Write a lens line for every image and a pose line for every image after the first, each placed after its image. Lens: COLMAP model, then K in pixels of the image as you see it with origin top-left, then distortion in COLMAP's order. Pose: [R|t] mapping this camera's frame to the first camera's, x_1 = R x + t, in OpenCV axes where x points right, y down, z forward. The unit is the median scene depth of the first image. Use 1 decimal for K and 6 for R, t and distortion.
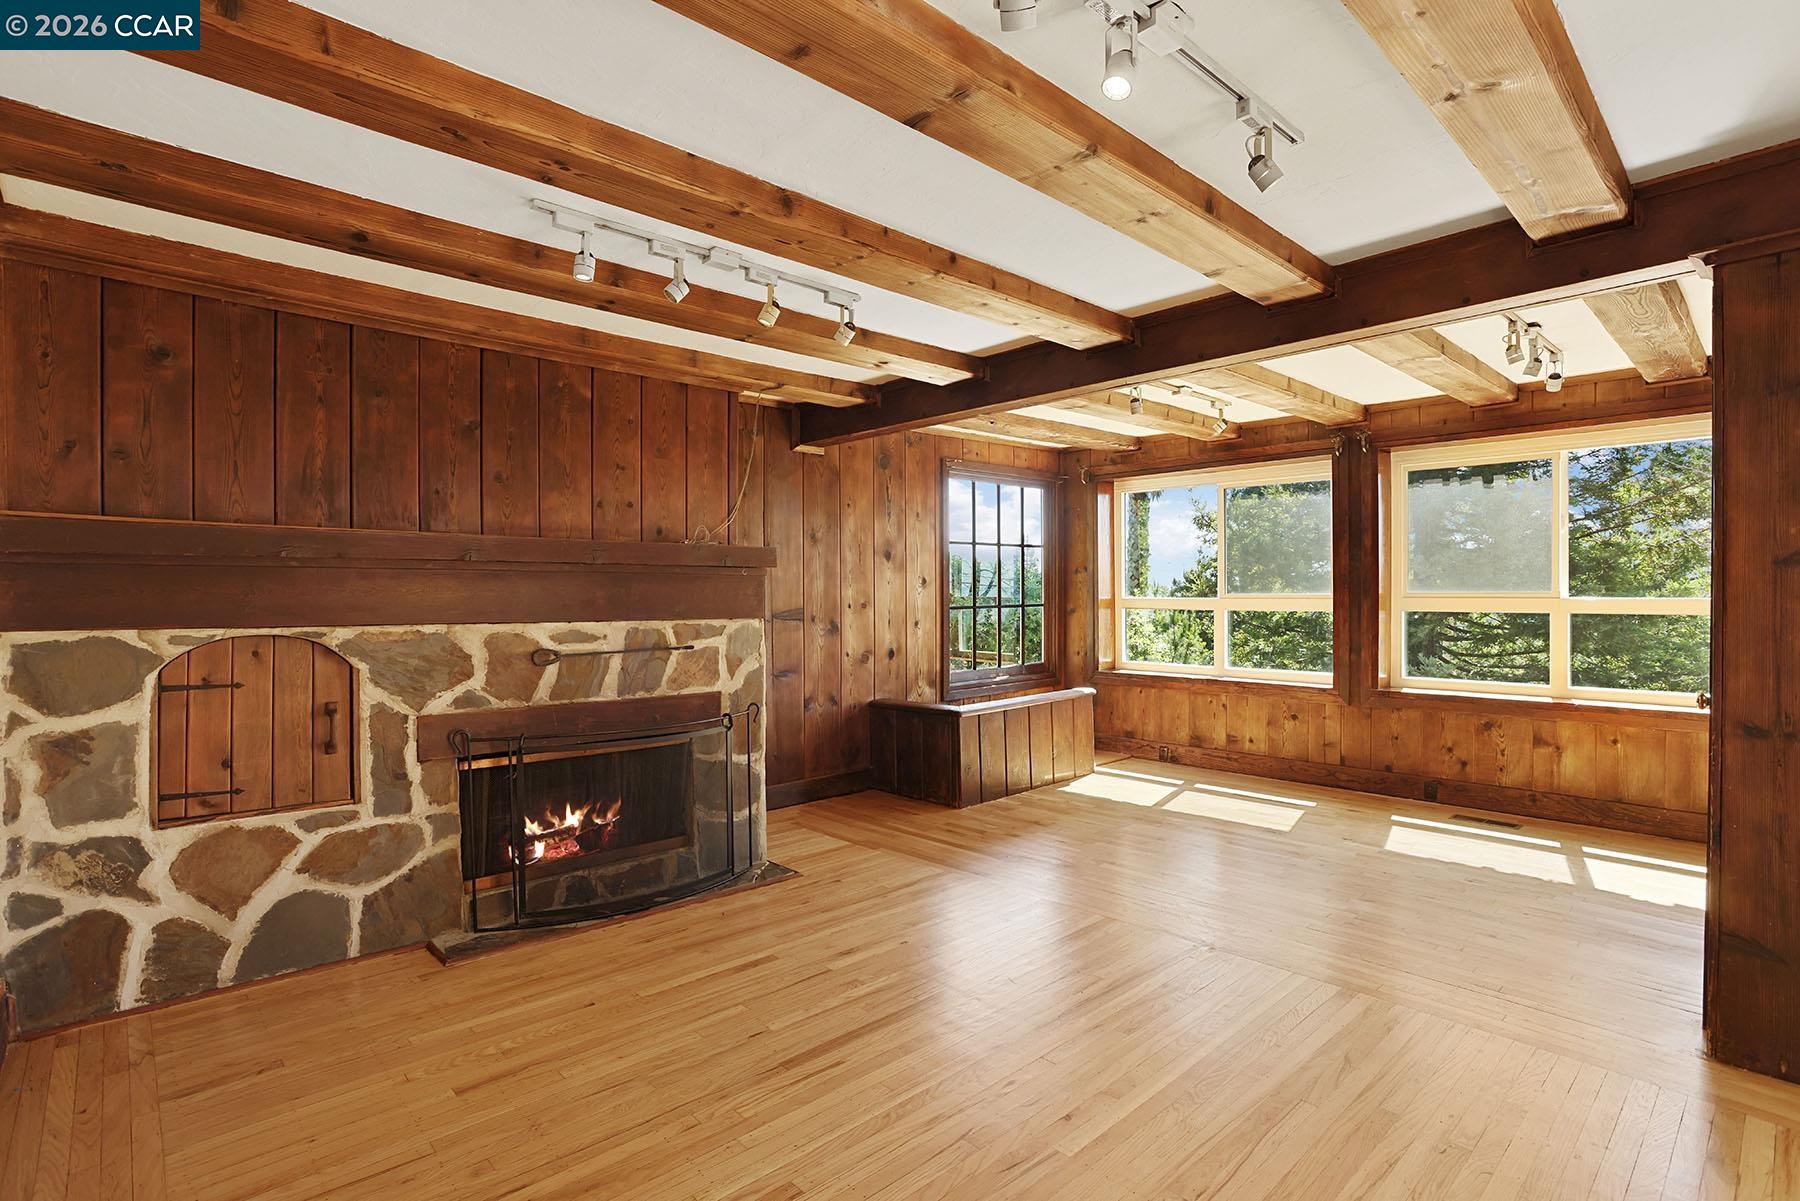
lens RADIAL K [[890.4, 0, 900.0], [0, 890.4, 600.5], [0, 0, 1]] dist [-0.075892, 0.037228]
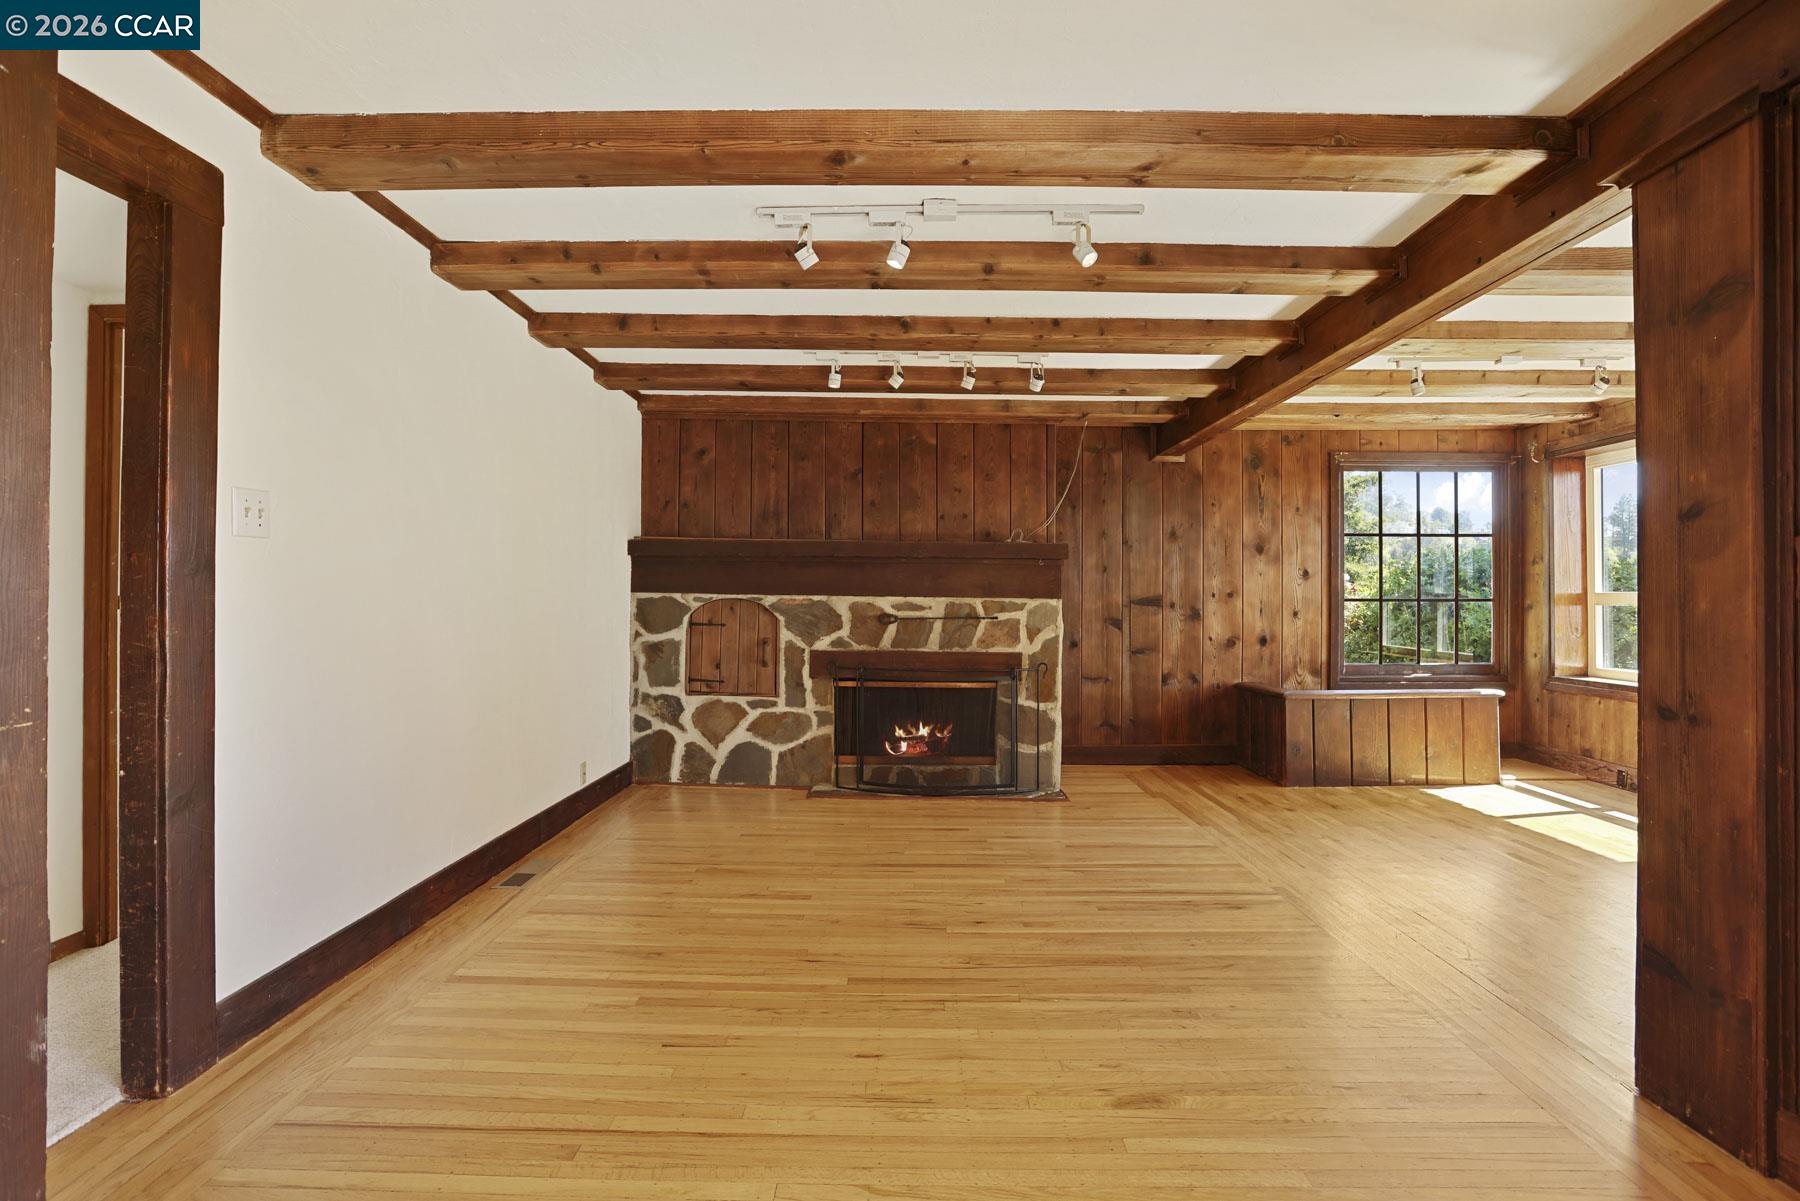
lens RADIAL K [[878.3, 0, 891.2], [0, 878.3, 589.1], [0, 0, 1]] dist [-0.076119, 0.035191]
pose [[0.724000, 0.002294, -0.689796, 0.654741], [-0.016626, 0.999762, -0.014126, 0.033907], [0.689599, 0.021696, 0.723866, -0.103134]]
